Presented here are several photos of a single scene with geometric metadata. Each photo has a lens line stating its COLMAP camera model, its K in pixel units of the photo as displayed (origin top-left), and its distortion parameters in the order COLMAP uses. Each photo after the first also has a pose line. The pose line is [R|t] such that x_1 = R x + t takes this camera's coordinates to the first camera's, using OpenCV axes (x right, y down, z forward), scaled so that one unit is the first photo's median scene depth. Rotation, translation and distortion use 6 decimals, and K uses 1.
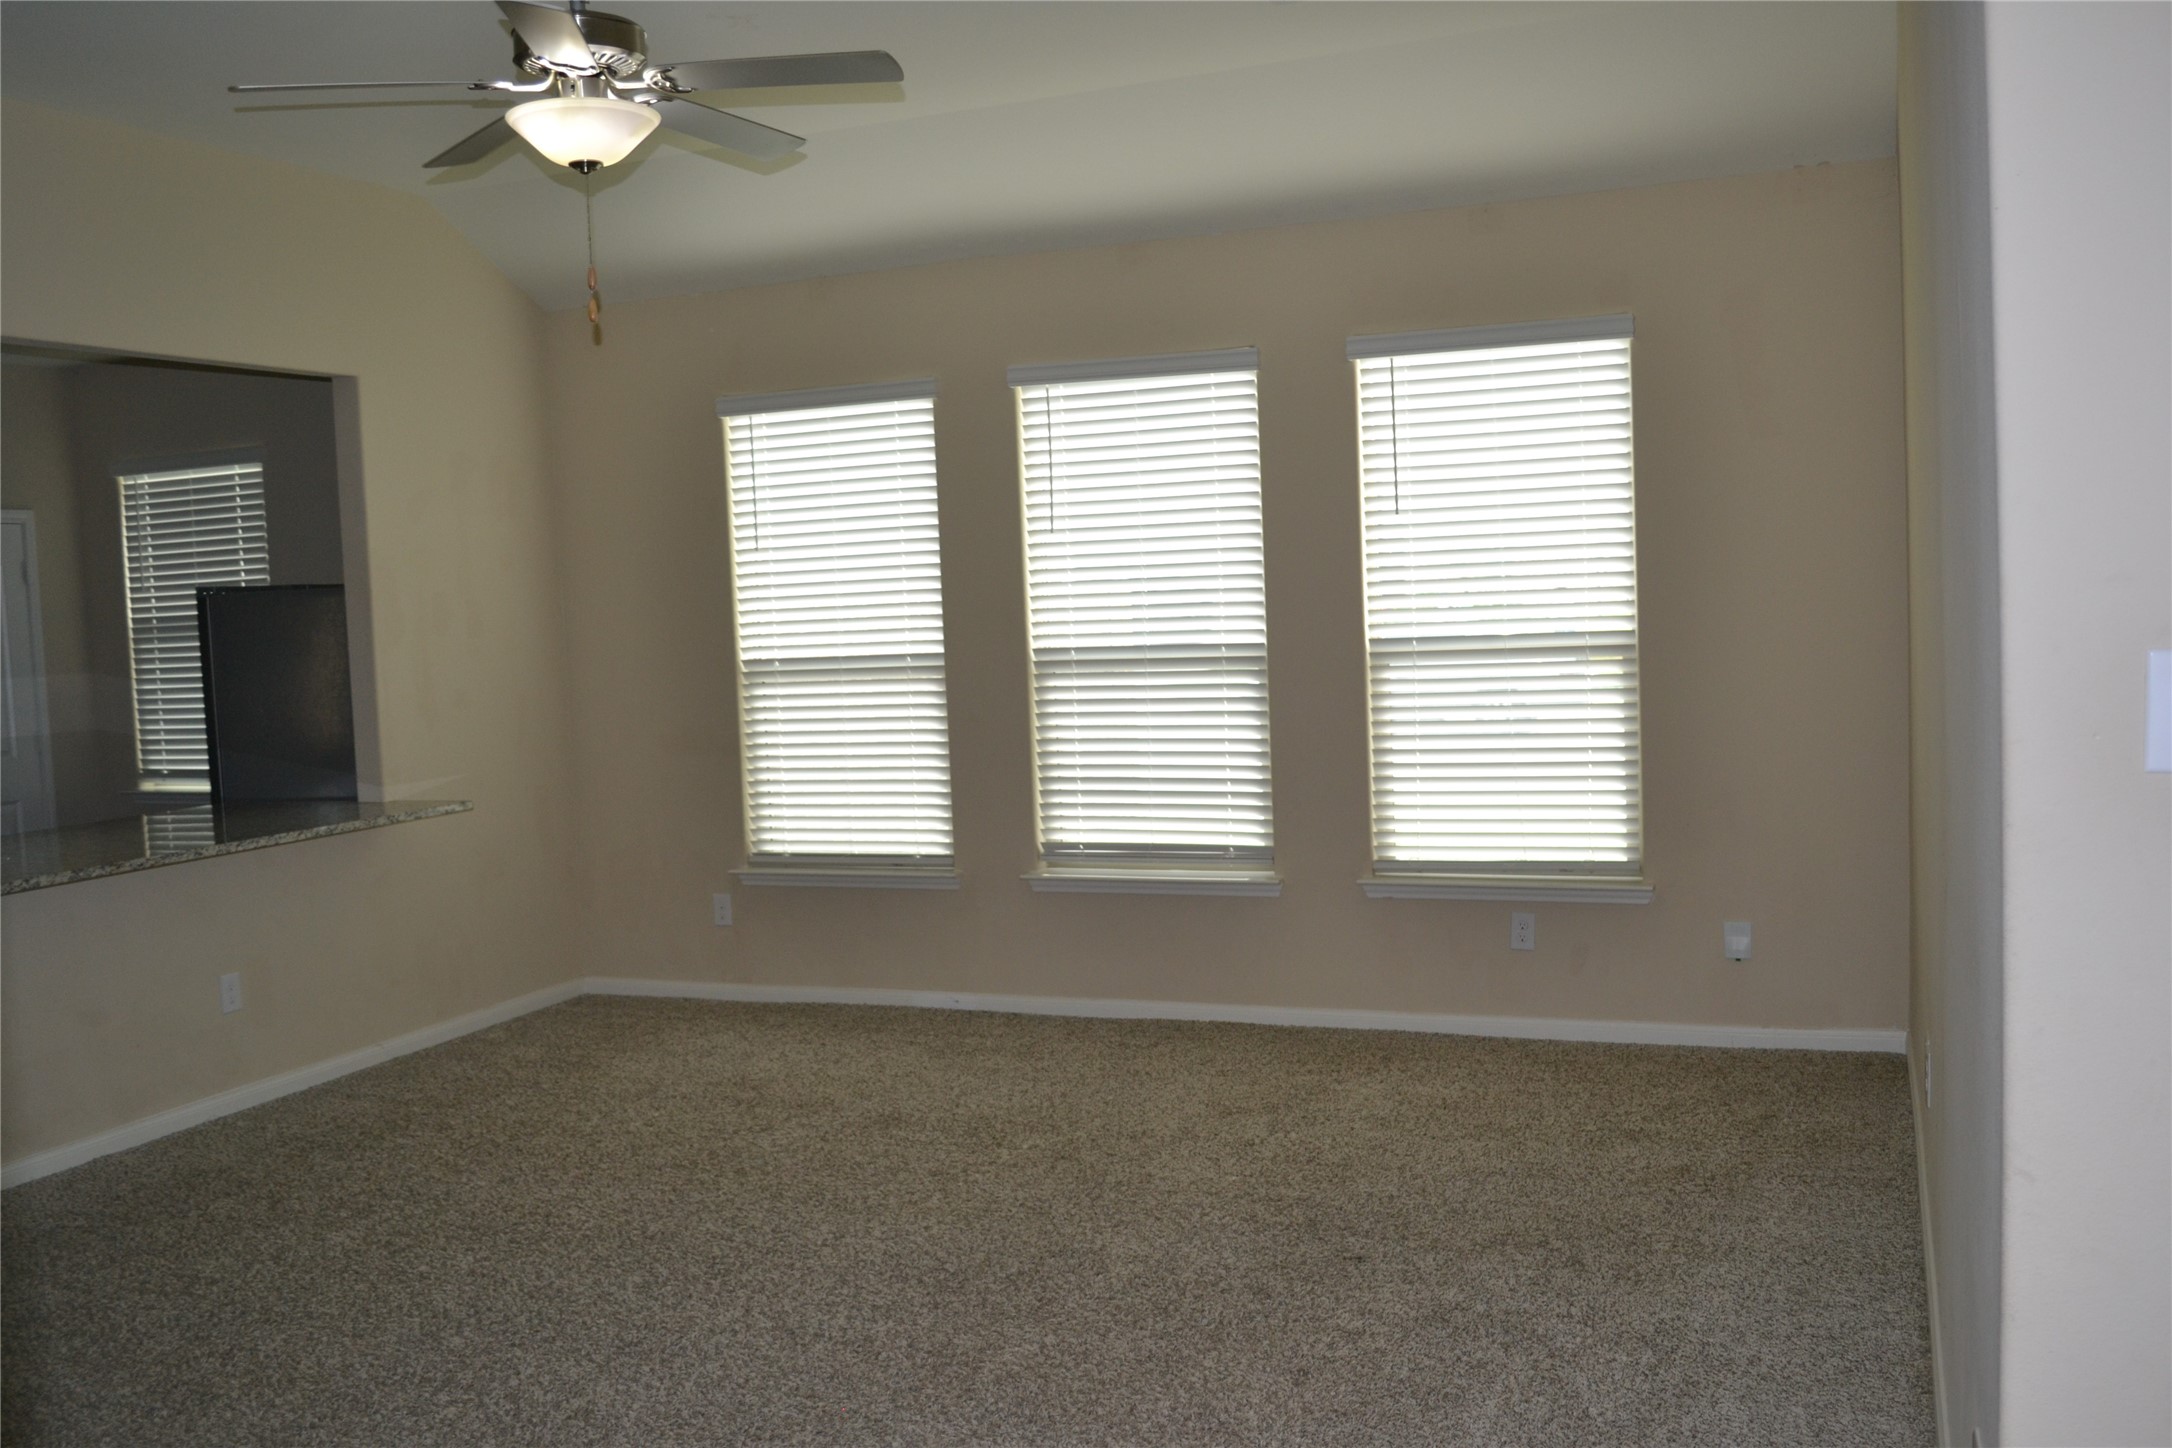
lens RADIAL K [[1929.7, 0, 1075.3], [0, 1929.7, 725.1], [0, 0, 1]] dist [-0.054494, -0.004780]
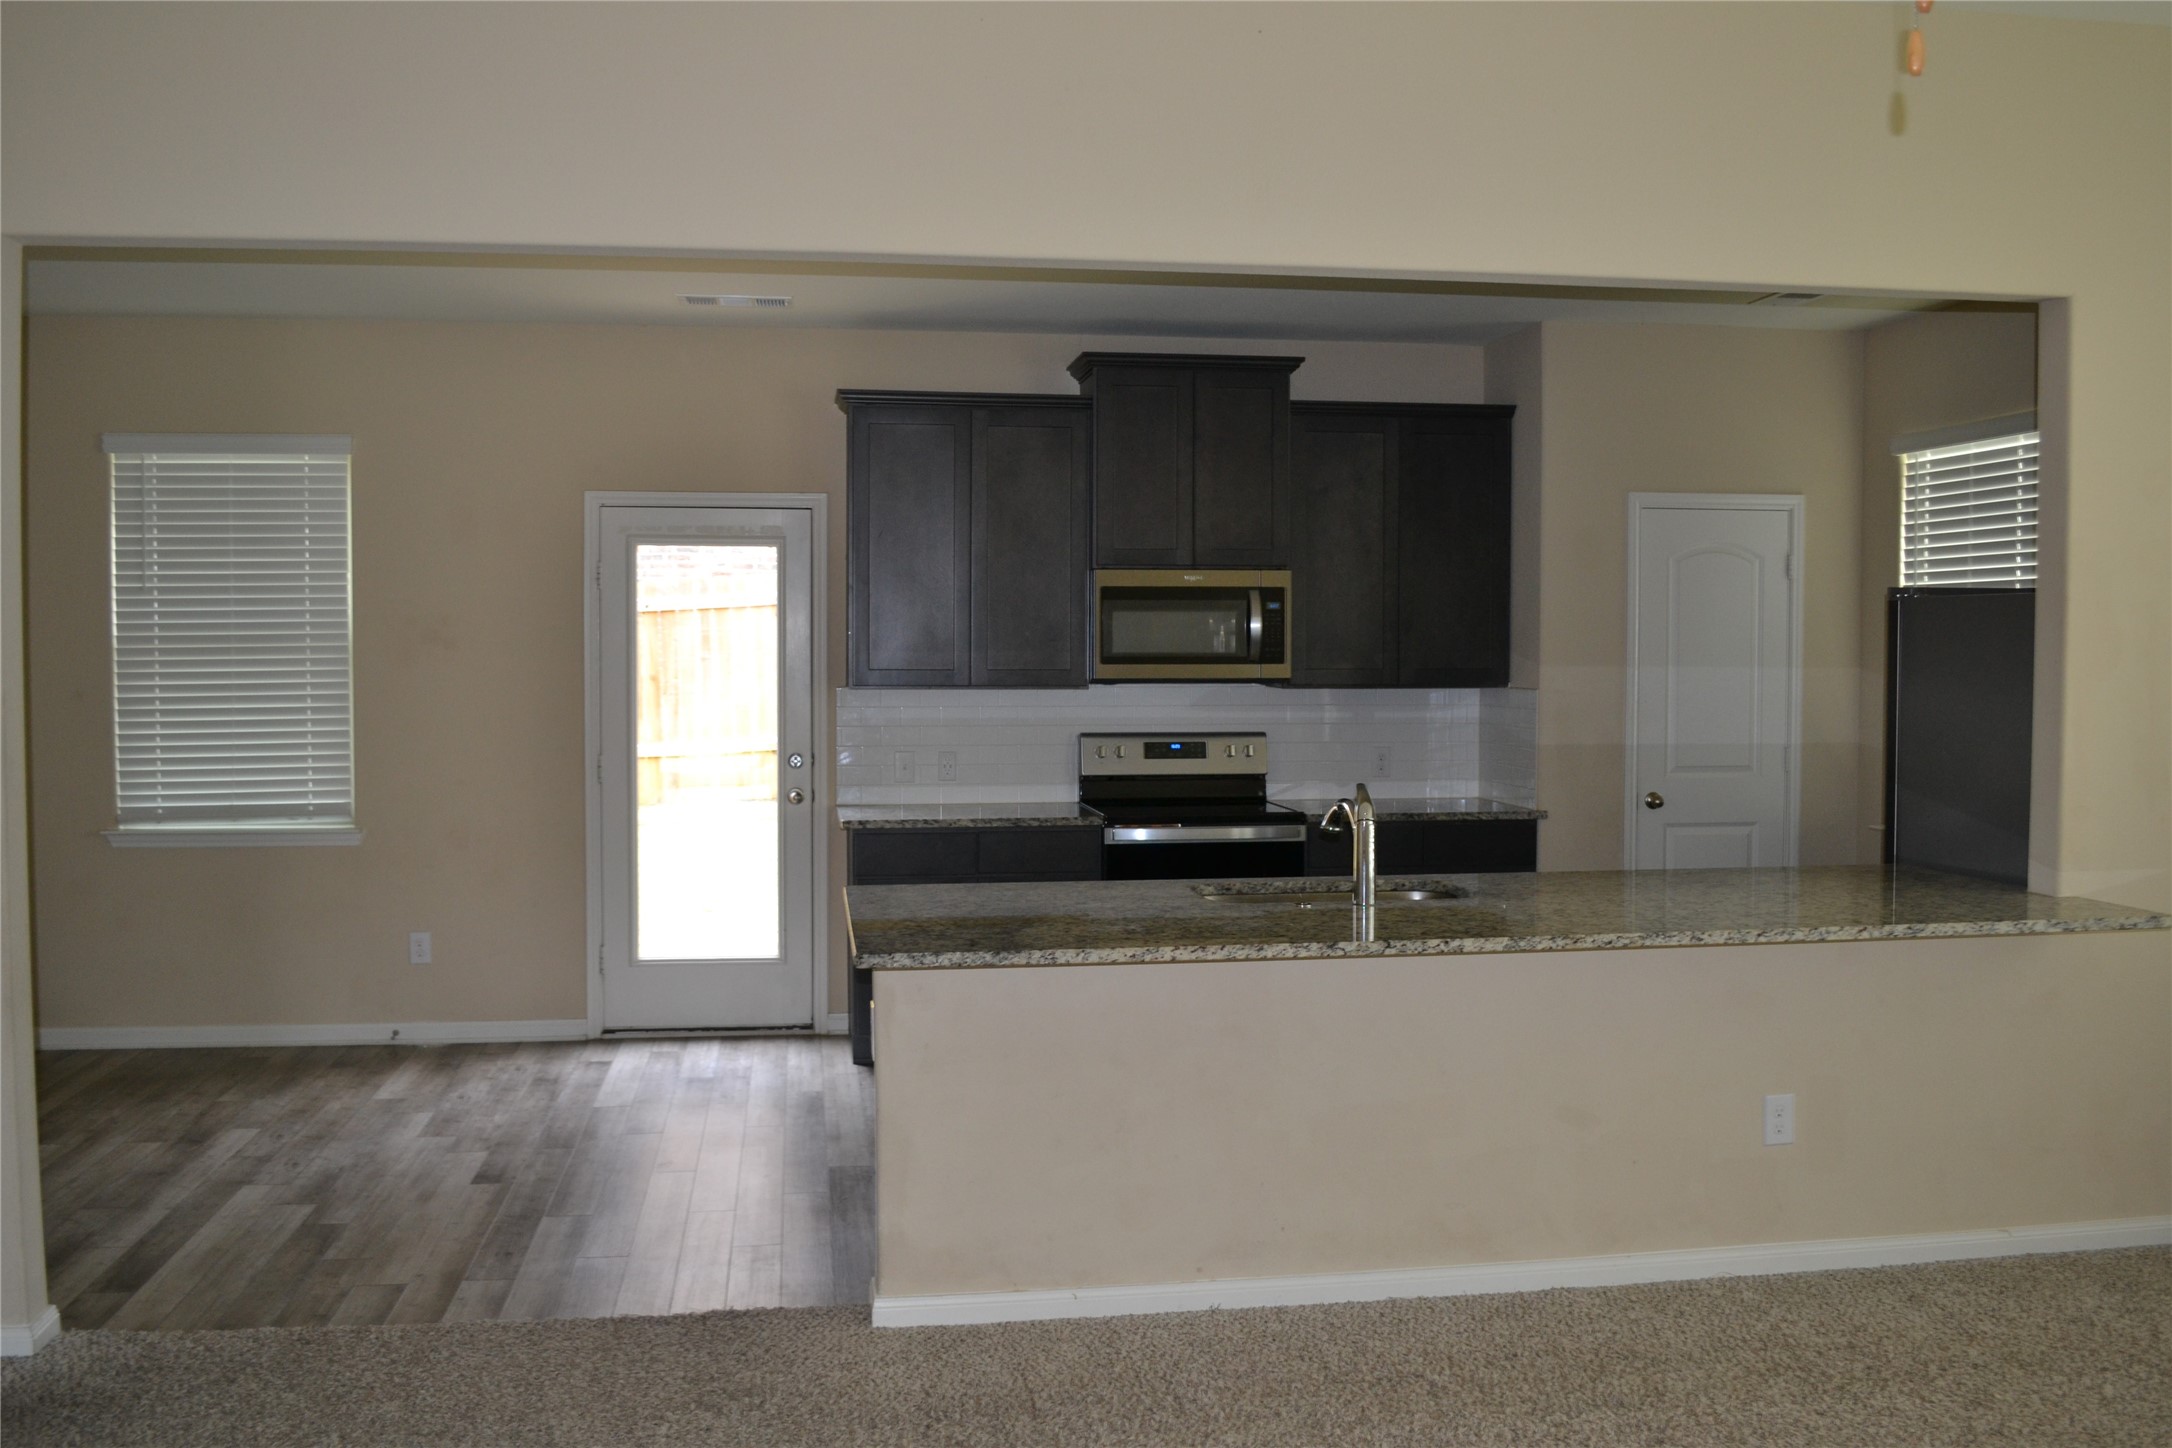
lens RADIAL K [[1929.7, 0, 1075.3], [0, 1929.7, 725.1], [0, 0, 1]] dist [-0.054494, -0.004780]
pose [[0.522630, 0.081346, -0.848670, 0.034742], [-0.079654, 0.995742, 0.046391, -0.022437], [0.848830, 0.043355, 0.526885, 0.264164]]
